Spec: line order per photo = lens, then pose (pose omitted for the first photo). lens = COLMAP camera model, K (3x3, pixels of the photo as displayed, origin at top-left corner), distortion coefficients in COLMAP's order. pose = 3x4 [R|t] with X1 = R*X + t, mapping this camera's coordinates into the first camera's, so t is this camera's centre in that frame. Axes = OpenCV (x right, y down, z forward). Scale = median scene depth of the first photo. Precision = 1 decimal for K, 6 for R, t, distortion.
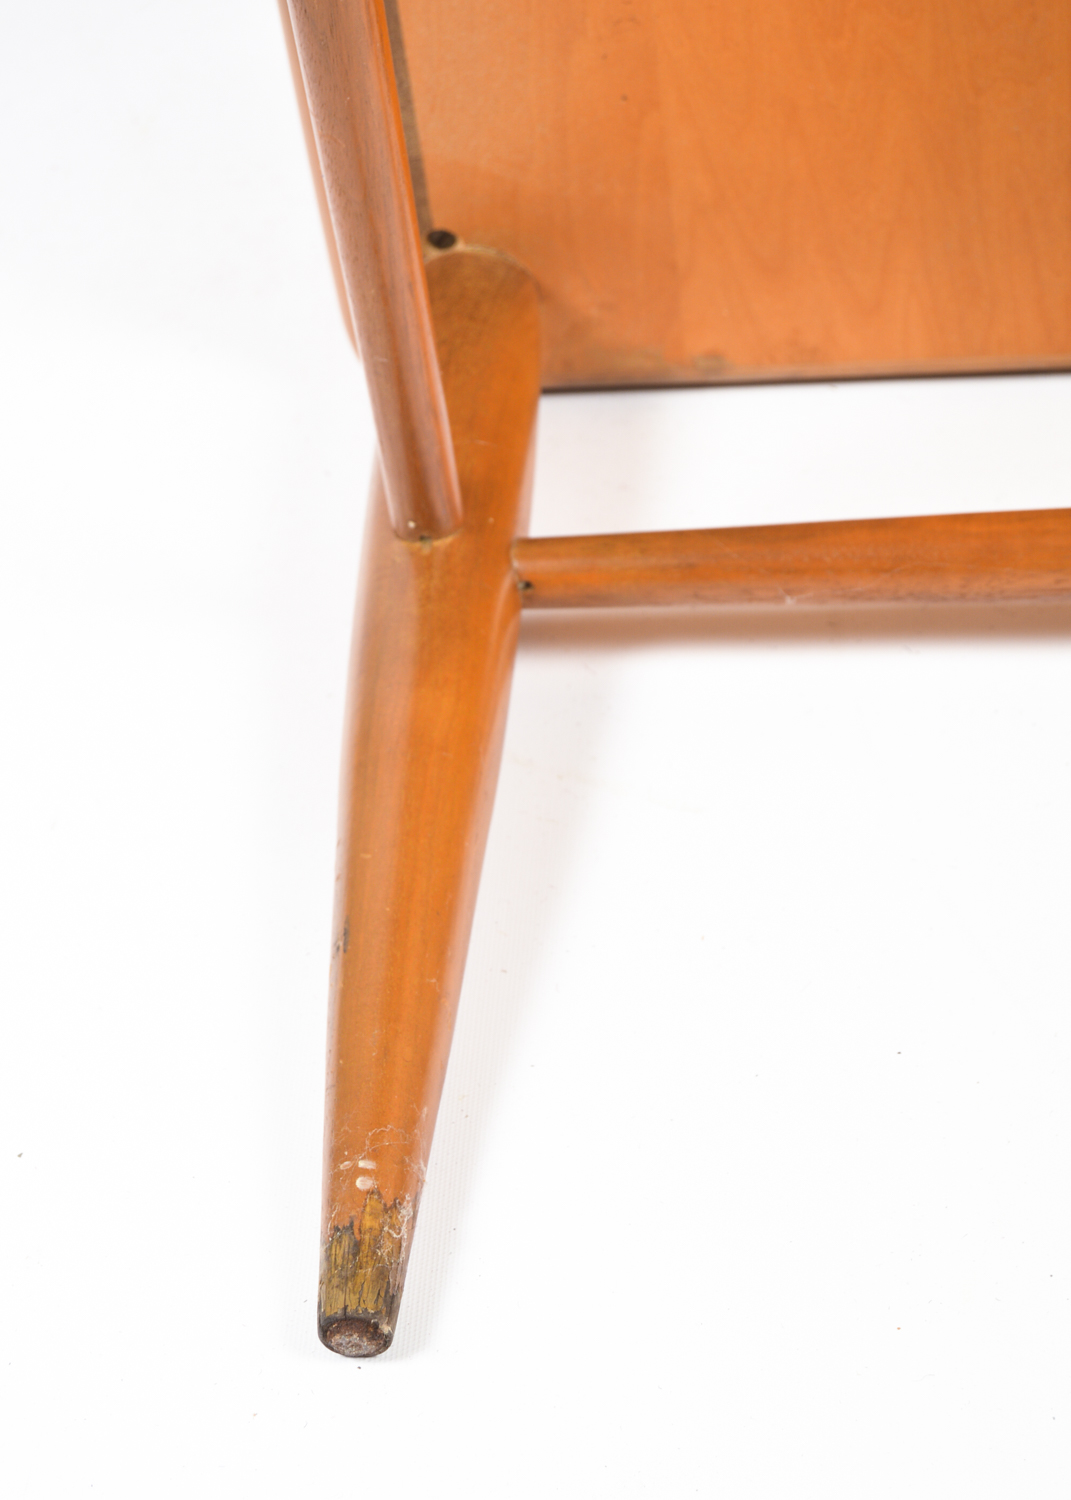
lens RADIAL K [[3753.2, 0, 535.5], [0, 3753.2, 750.0], [0, 0, 1]] dist [0.042560, -0.591446]
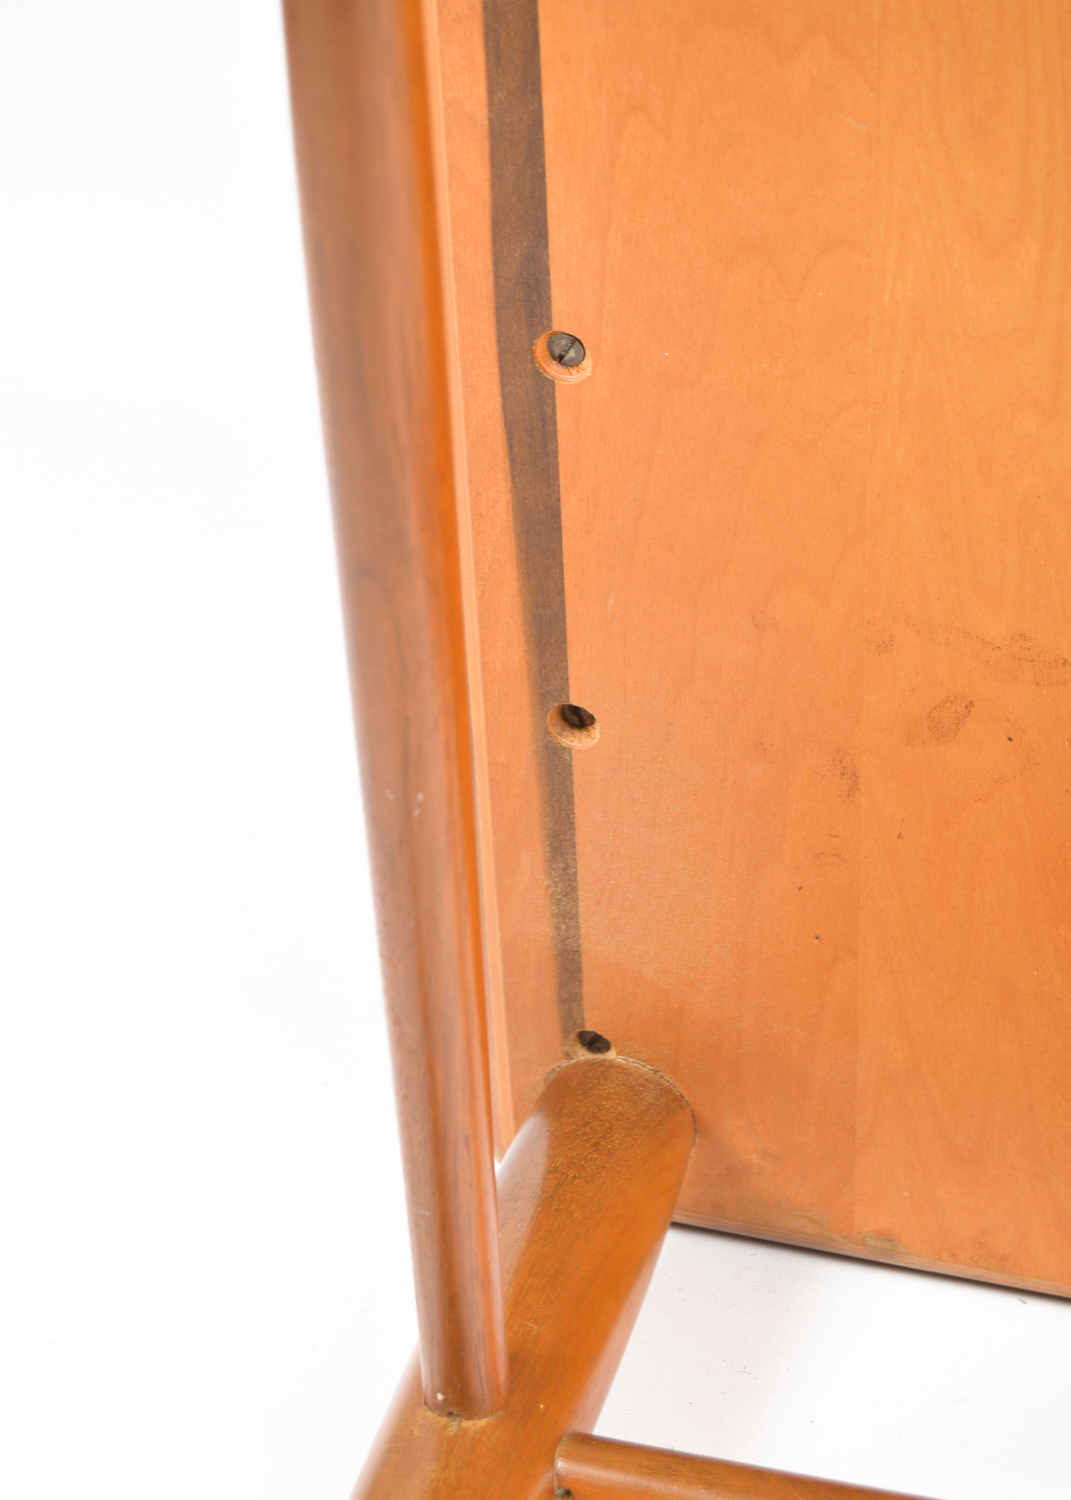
lens RADIAL K [[3753.2, 0, 535.5], [0, 3753.2, 750.0], [0, 0, 1]] dist [0.042560, -0.591446]
pose [[0.968773, 0.198620, -0.148422, 0.078921], [-0.216285, 0.969634, -0.114149, -0.103064], [0.121242, 0.142686, 0.982314, 0.149793]]
